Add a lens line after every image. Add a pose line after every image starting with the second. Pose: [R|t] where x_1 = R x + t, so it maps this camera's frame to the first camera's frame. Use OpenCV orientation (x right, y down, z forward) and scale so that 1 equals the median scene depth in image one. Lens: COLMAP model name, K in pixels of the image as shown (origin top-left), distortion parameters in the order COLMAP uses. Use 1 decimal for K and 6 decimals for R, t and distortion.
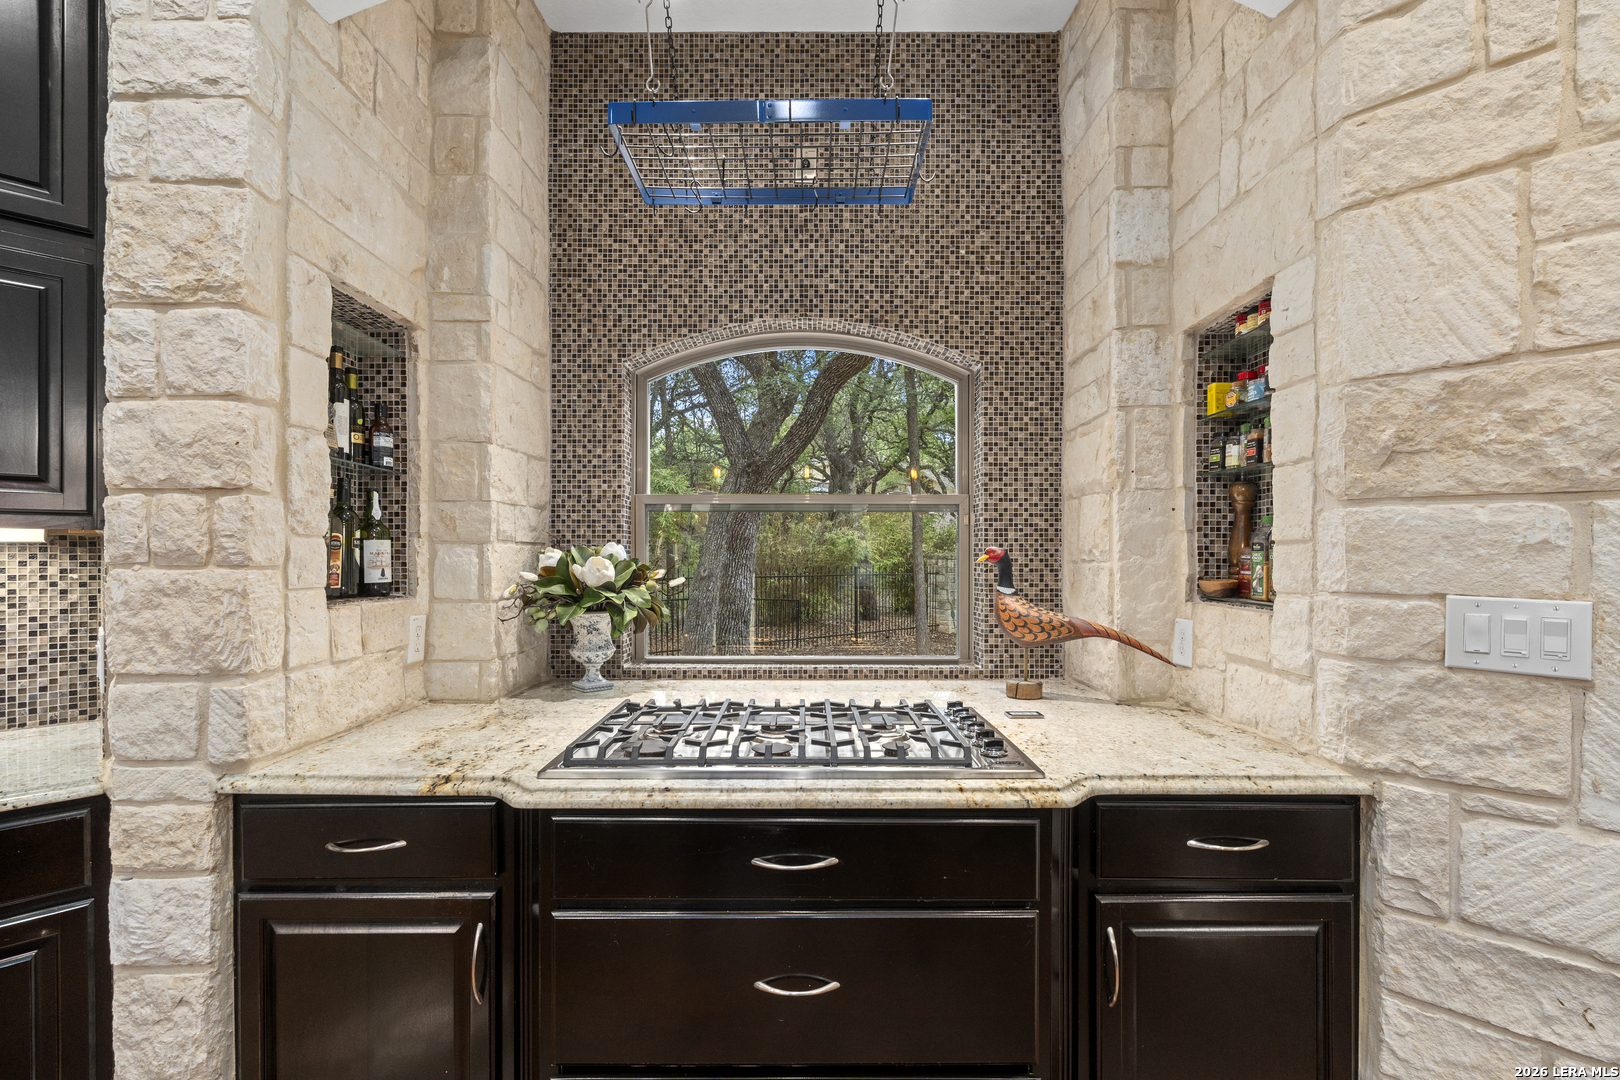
lens RADIAL K [[713.4, 0, 802.0], [0, 713.4, 555.2], [0, 0, 1]] dist [-0.002806, 0.000344]
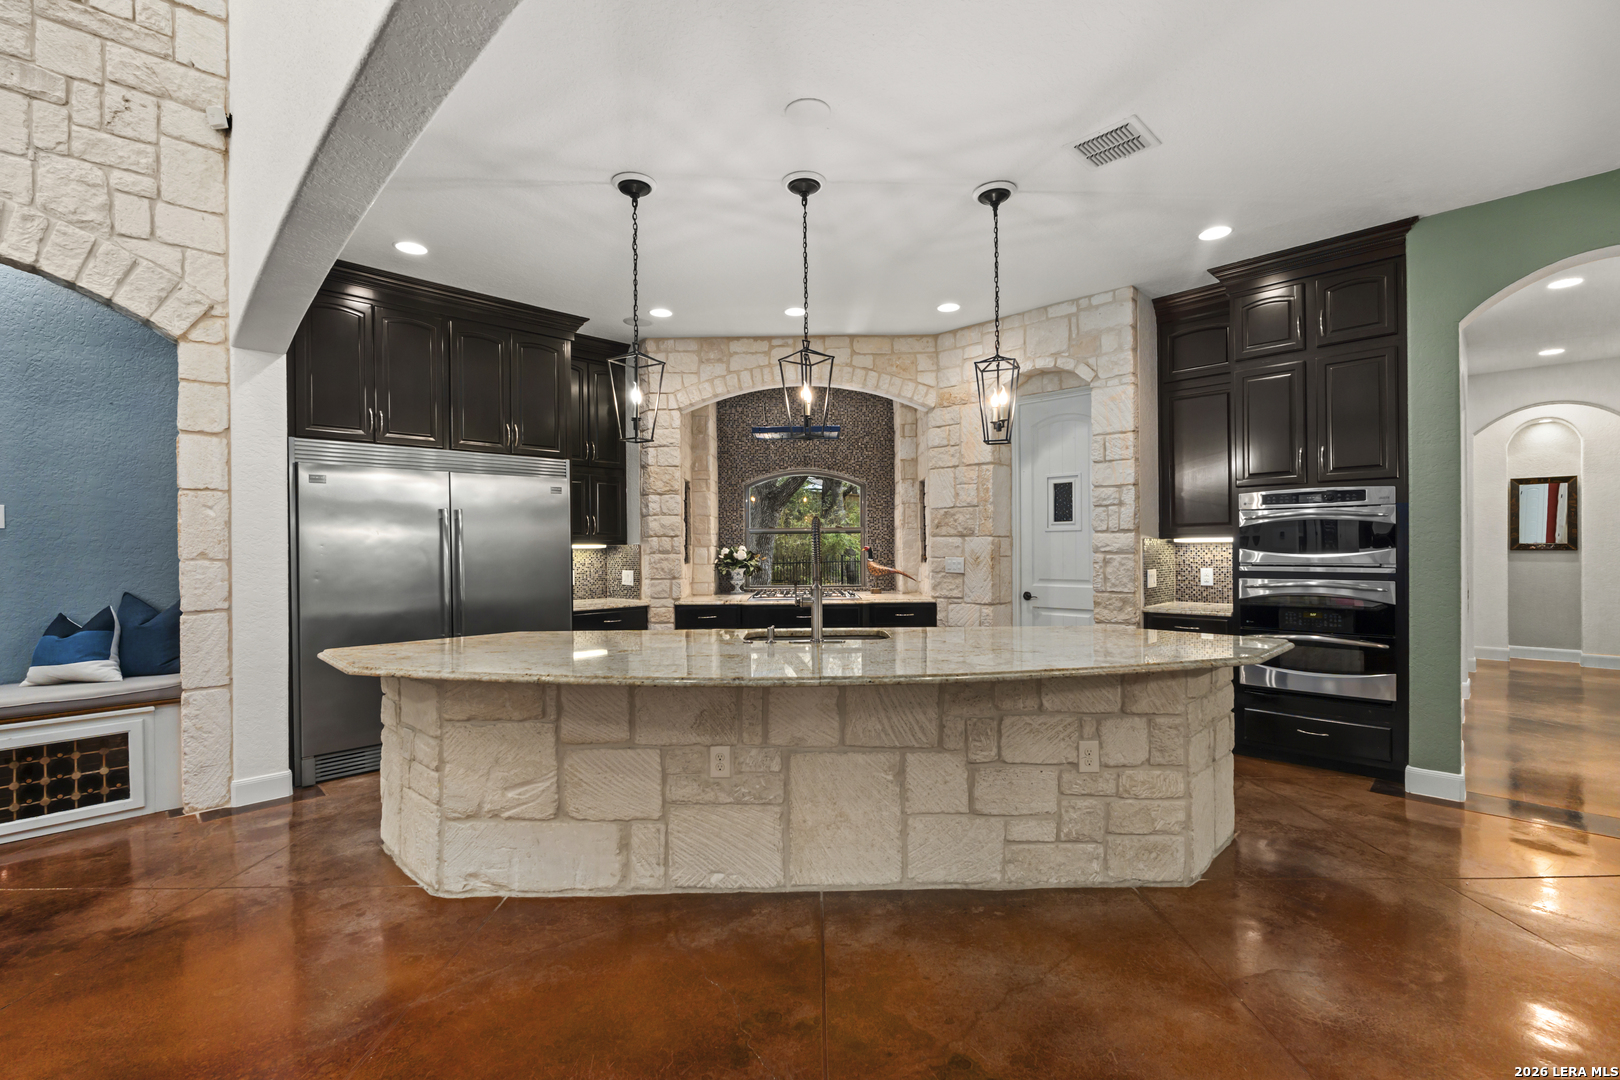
lens RADIAL K [[713.4, 0, 804.5], [0, 713.4, 547.8], [0, 0, 1]] dist [-0.002806, 0.000344]
pose [[0.999917, -0.009640, 0.008528, -0.049644], [0.009629, 0.999953, 0.001238, -0.017494], [-0.008540, -0.001156, 0.999963, -3.315946]]
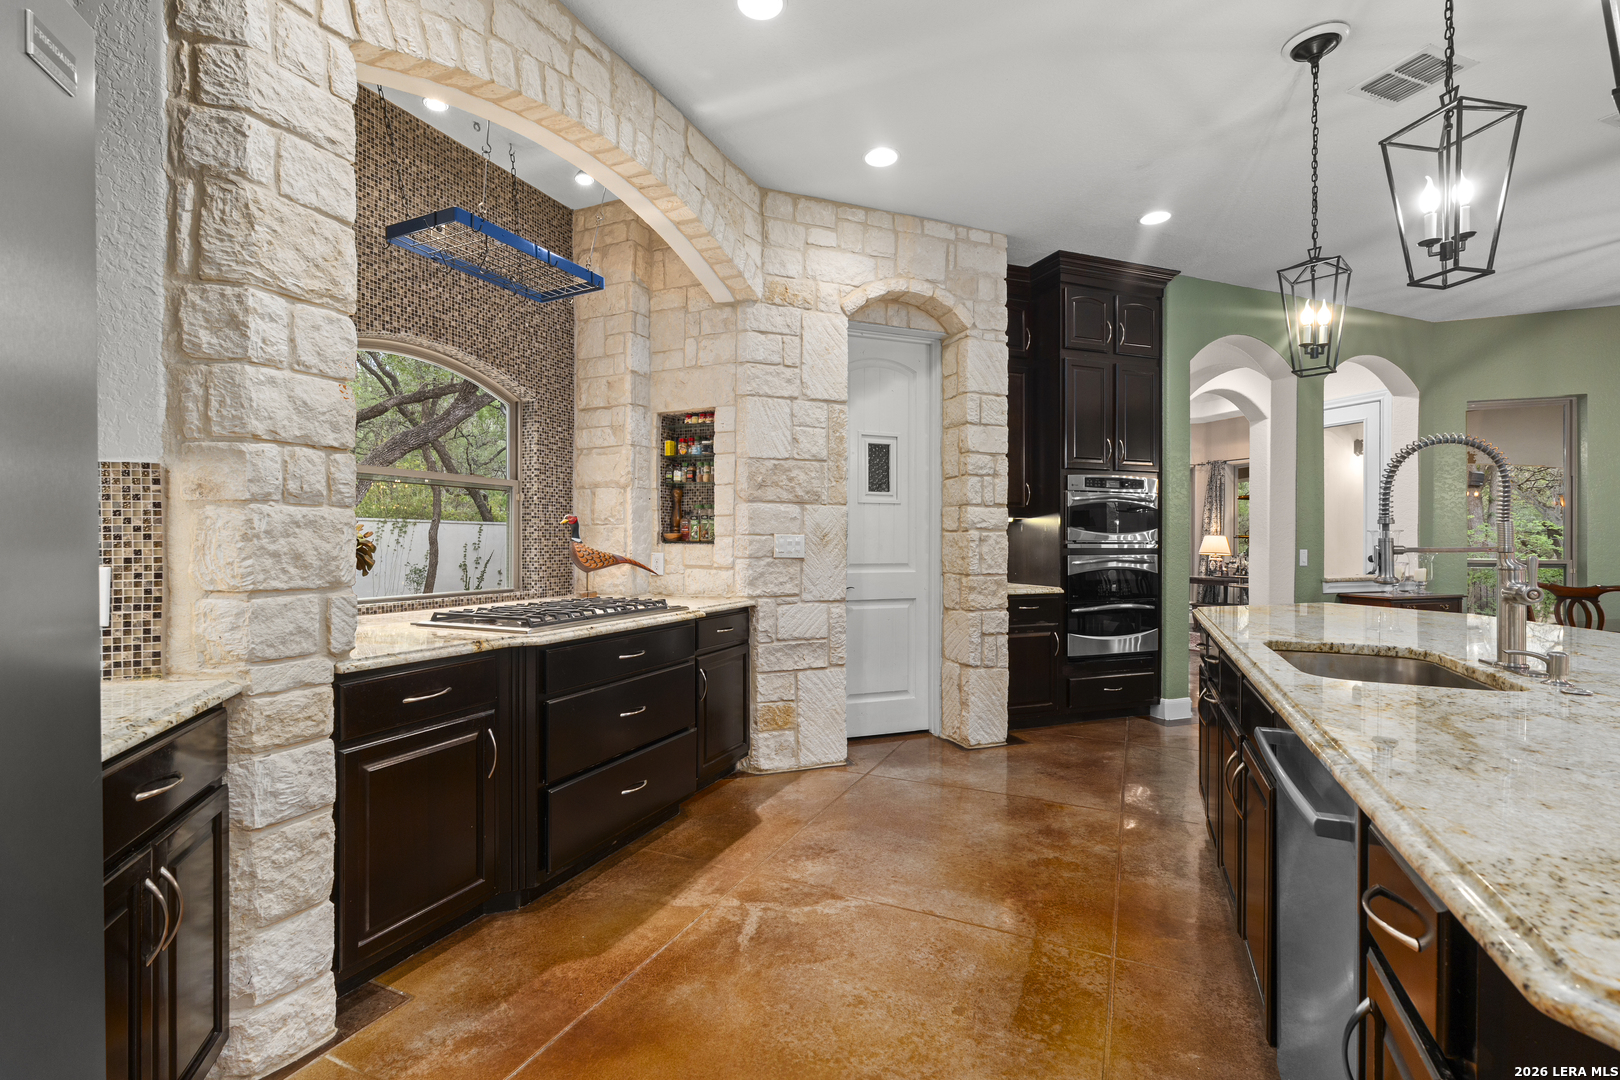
lens RADIAL K [[713.4, 0, 817.2], [0, 713.4, 539.5], [0, 0, 1]] dist [-0.002806, 0.000344]
pose [[0.404093, 0.002980, 0.914713, -1.630797], [-0.001603, 0.999995, -0.002549, 0.078566], [-0.914716, -0.000436, 0.404096, -0.358688]]
